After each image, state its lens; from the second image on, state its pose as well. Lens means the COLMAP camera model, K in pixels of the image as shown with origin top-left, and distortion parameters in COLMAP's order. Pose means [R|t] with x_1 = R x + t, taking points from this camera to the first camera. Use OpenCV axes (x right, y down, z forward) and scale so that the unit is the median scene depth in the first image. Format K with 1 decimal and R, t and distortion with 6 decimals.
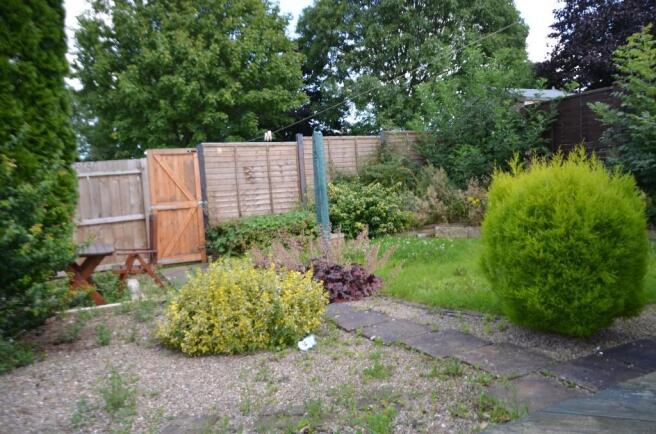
lens RADIAL K [[507.8, 0, 328.0], [0, 507.8, 217.0], [0, 0, 1]] dist [0.003648, 0.002898]
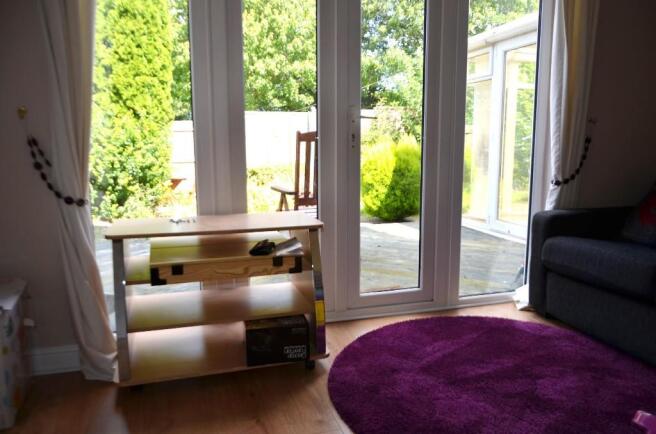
lens RADIAL K [[507.8, 0, 328.0], [0, 507.8, 217.0], [0, 0, 1]] dist [0.003648, 0.002898]
pose [[0.993234, 0.067971, -0.094160, 0.141089], [-0.059702, 0.994328, 0.088018, 0.013235], [0.099609, -0.081801, 0.991659, -0.423554]]
